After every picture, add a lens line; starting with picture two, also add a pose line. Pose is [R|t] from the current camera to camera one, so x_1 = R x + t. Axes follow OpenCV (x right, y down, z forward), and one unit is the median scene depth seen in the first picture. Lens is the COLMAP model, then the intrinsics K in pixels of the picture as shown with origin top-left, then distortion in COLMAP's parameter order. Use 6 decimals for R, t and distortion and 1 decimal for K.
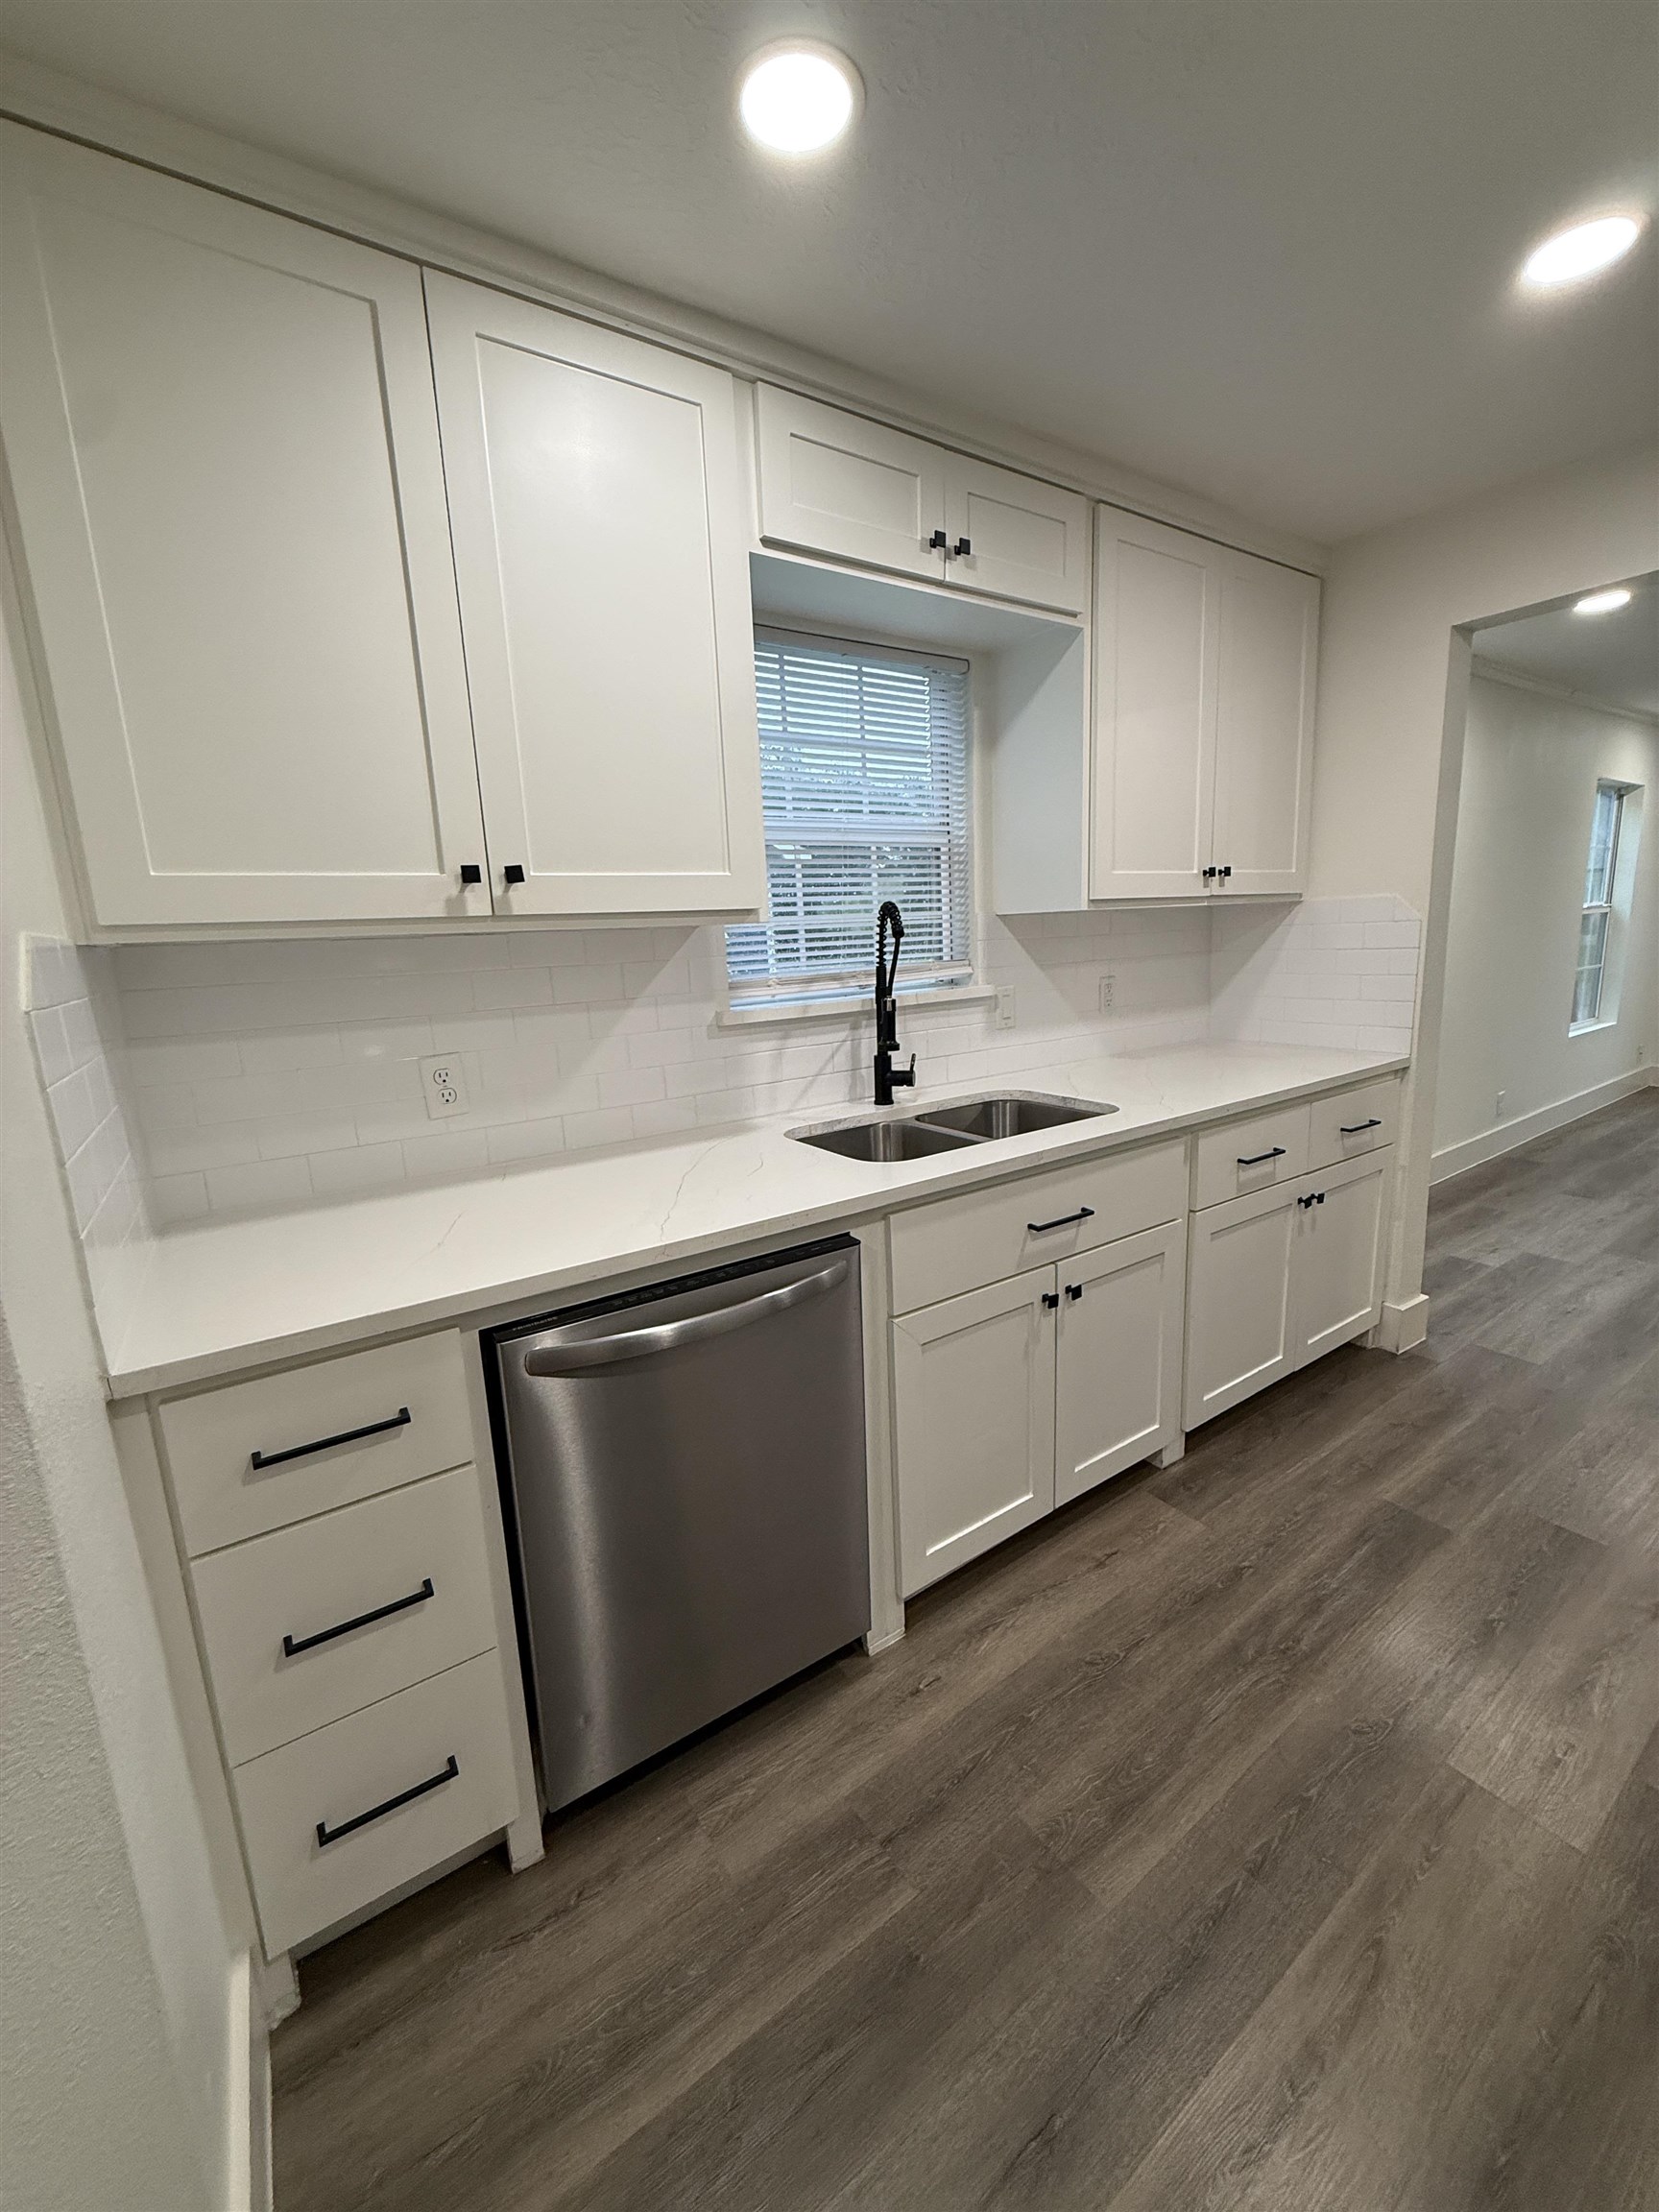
lens RADIAL K [[885.0, 0, 840.8], [0, 885.0, 1097.2], [0, 0, 1]] dist [0.000893, 0.000419]
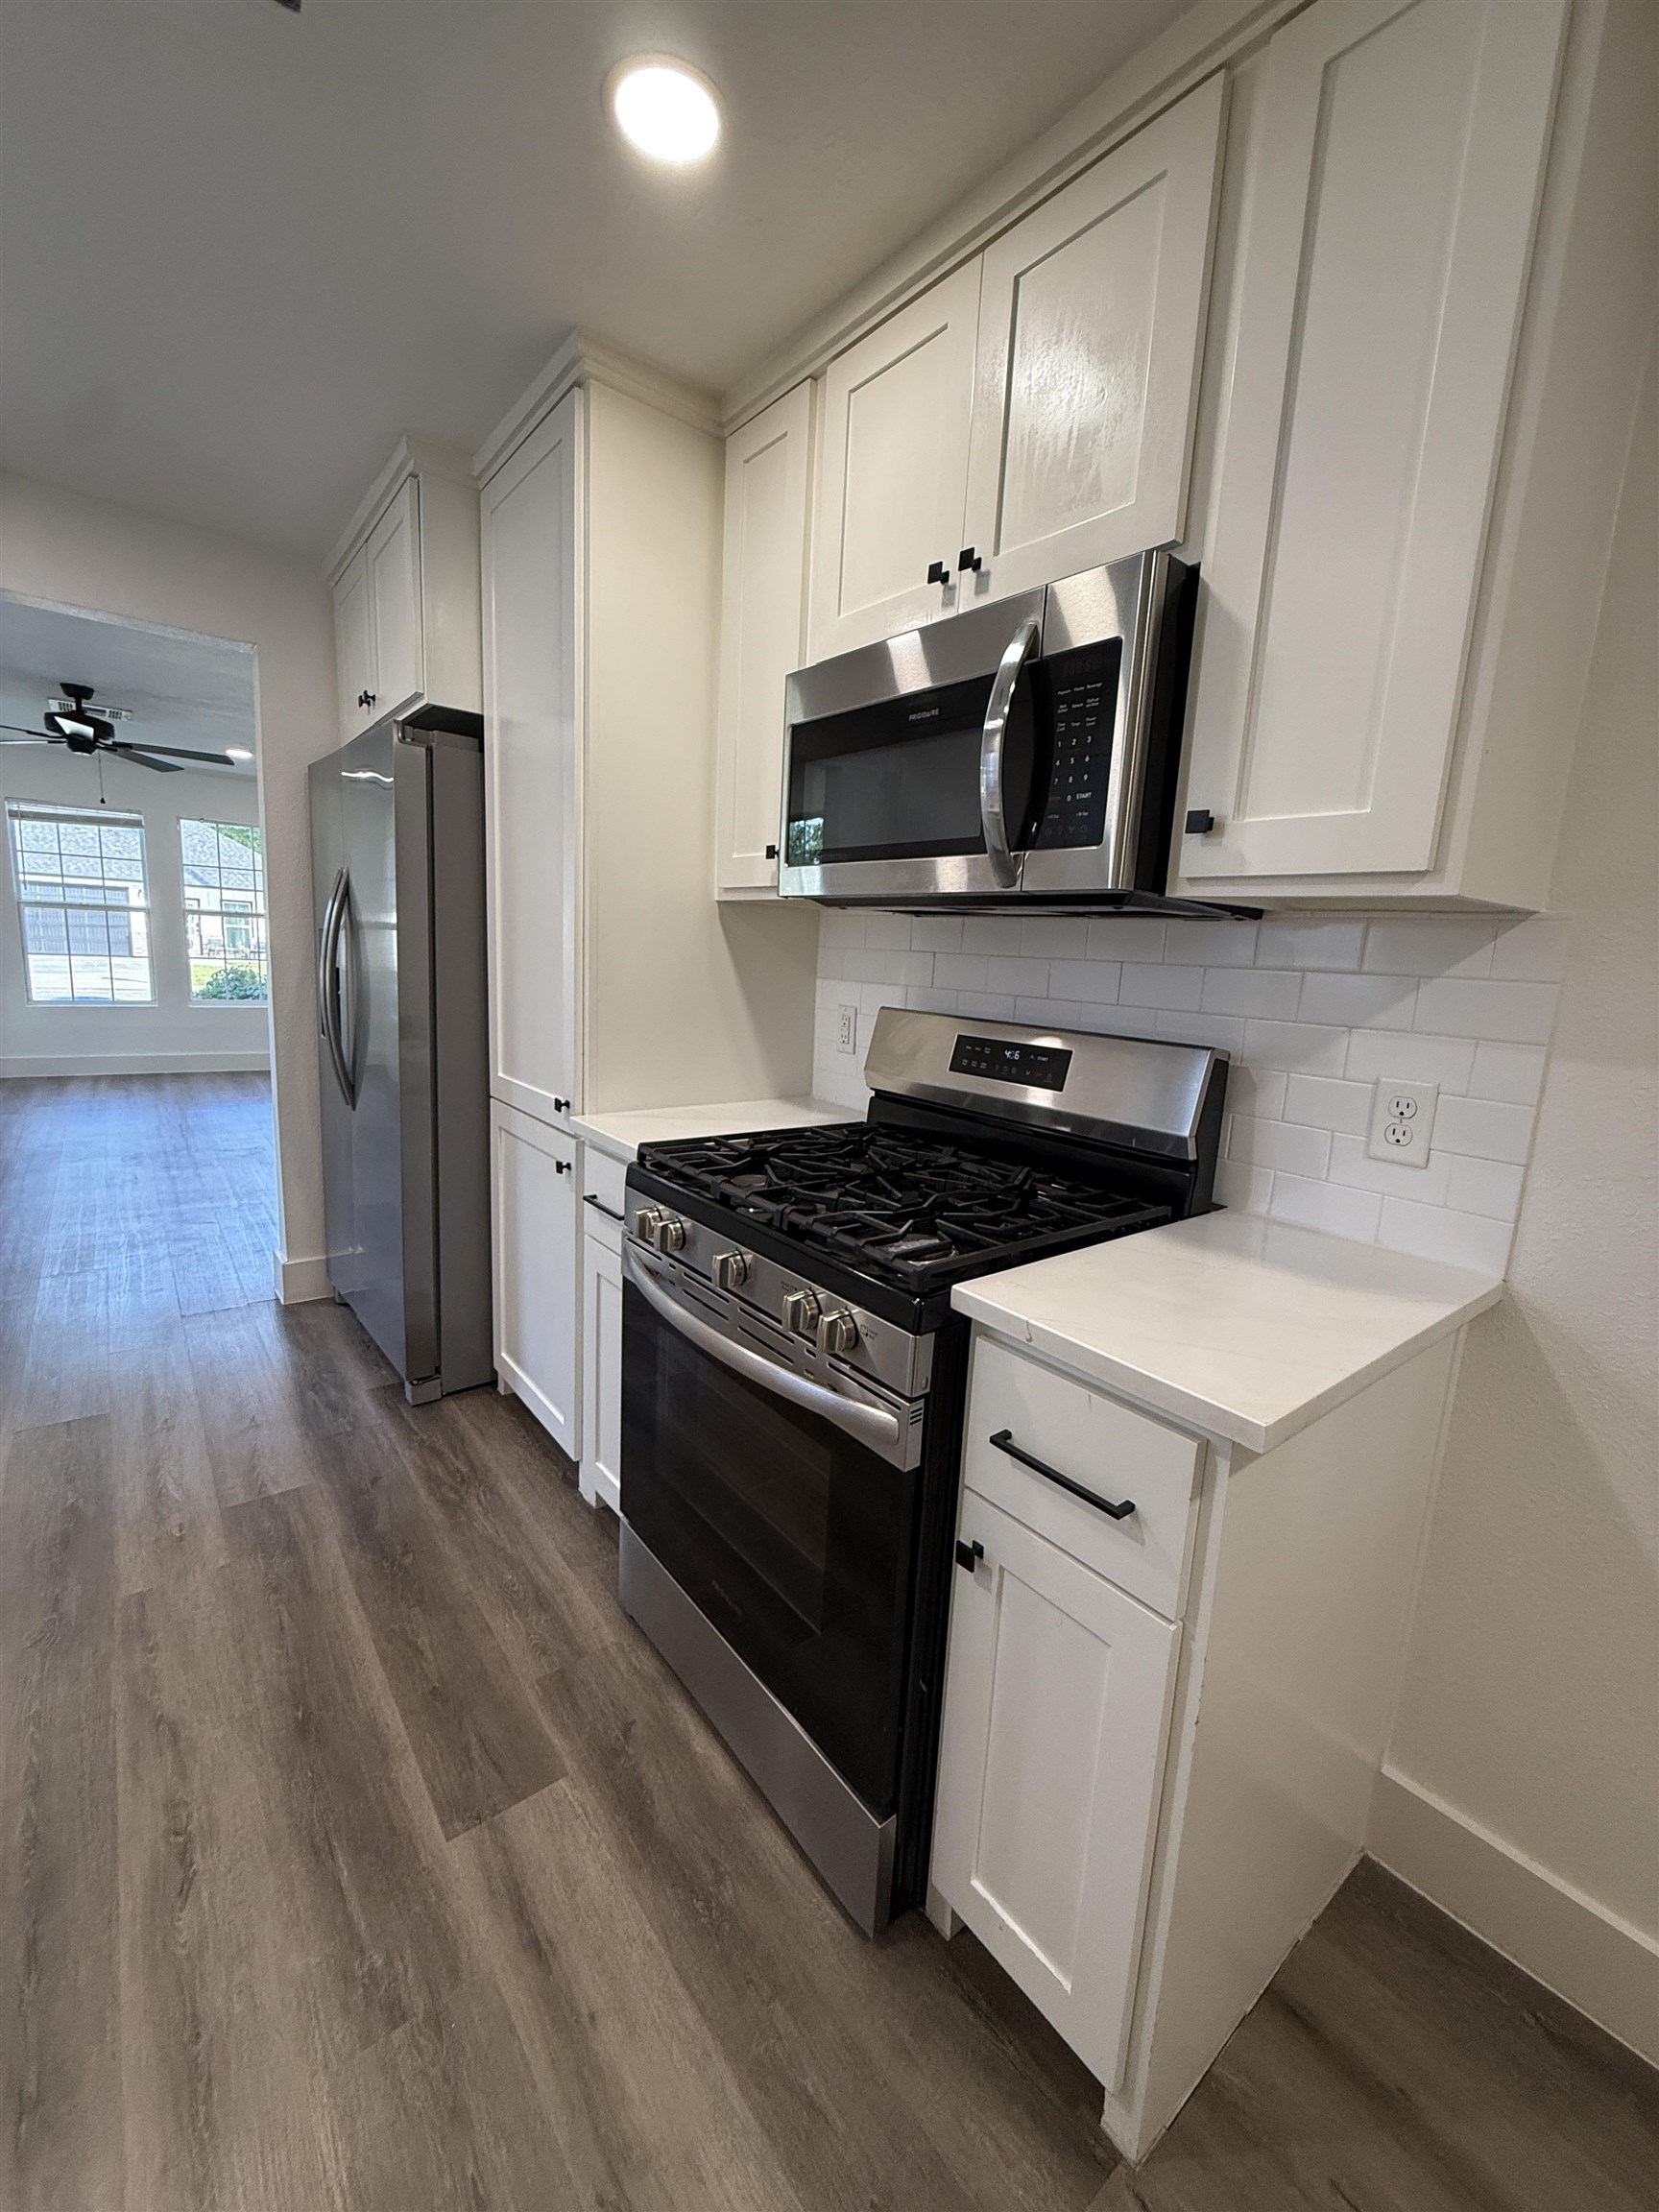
lens RADIAL K [[885.0, 0, 838.5], [0, 885.0, 1093.8], [0, 0, 1]] dist [0.000893, 0.000419]
pose [[-0.072393, -0.124981, 0.989515, -0.288780], [0.130317, 0.982427, 0.133619, 0.043250], [-0.988826, 0.138623, -0.054834, 0.021809]]
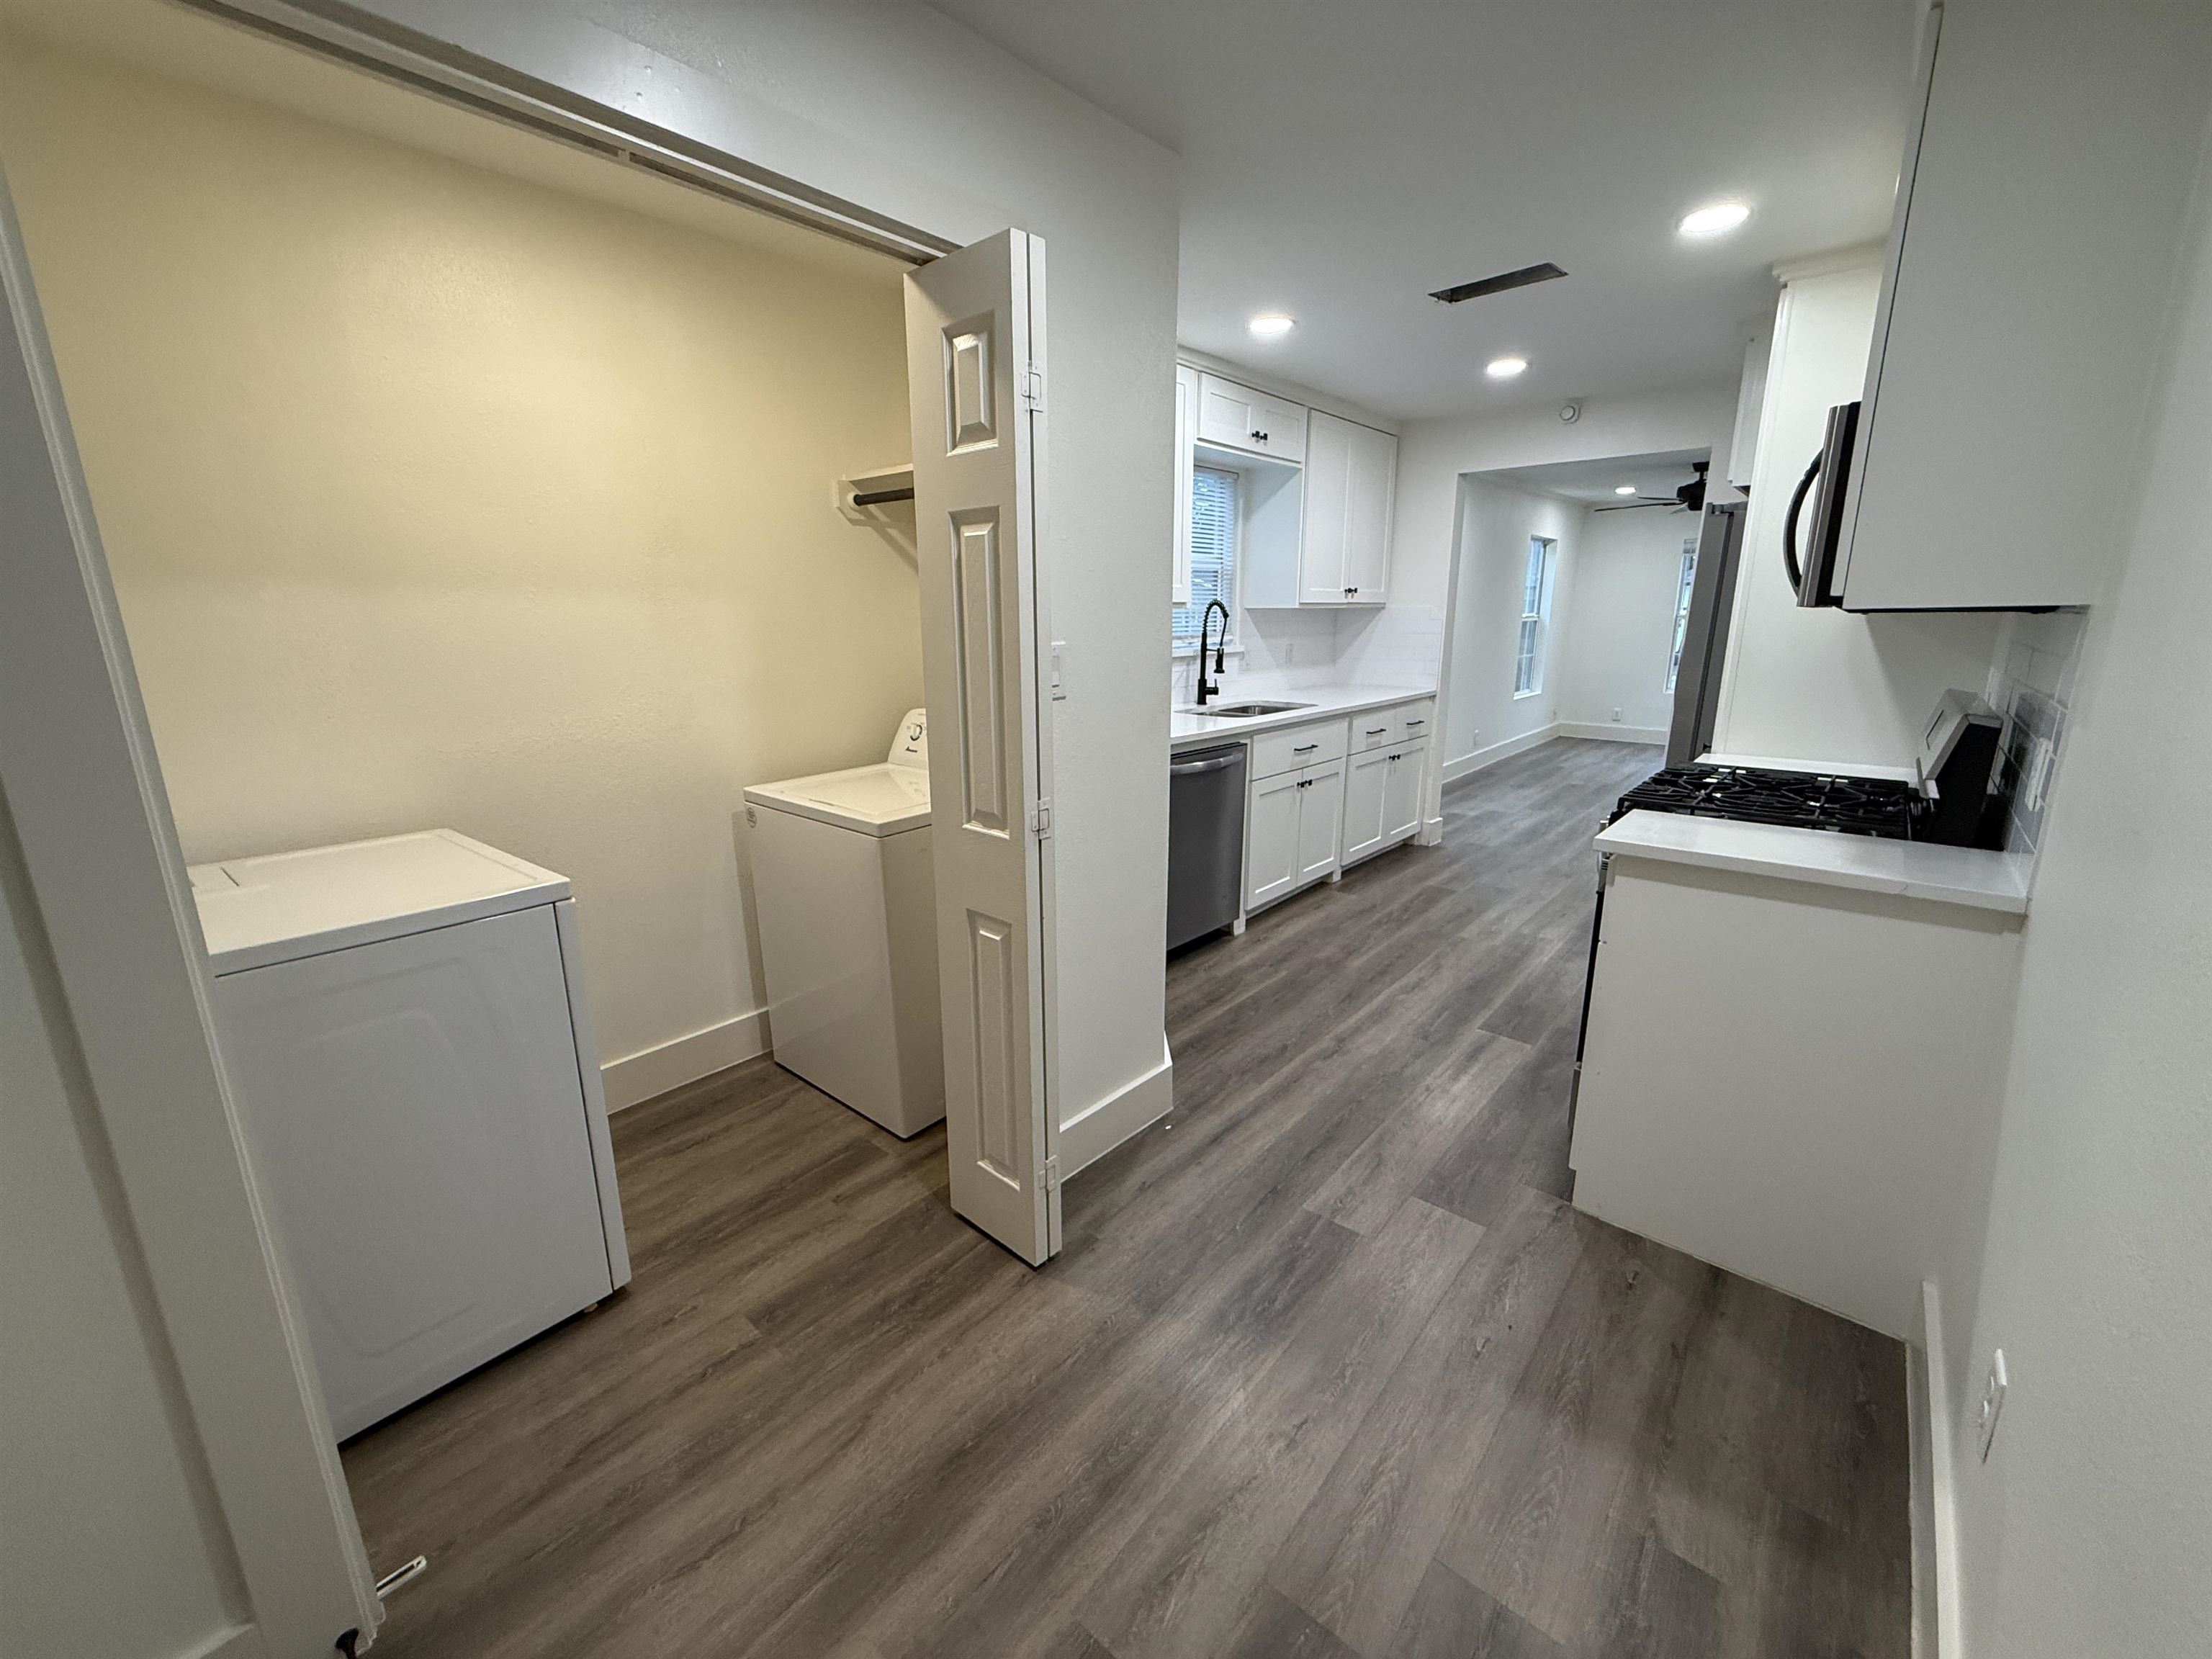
lens RADIAL K [[885.0, 0, 1108.8], [0, 885.0, 826.8], [0, 0, 1]] dist [0.000893, 0.000419]
pose [[0.969400, -0.020442, 0.244635, -0.633905], [0.009158, 0.998845, 0.047175, 0.183372], [-0.245317, -0.043491, 0.968467, -0.849251]]
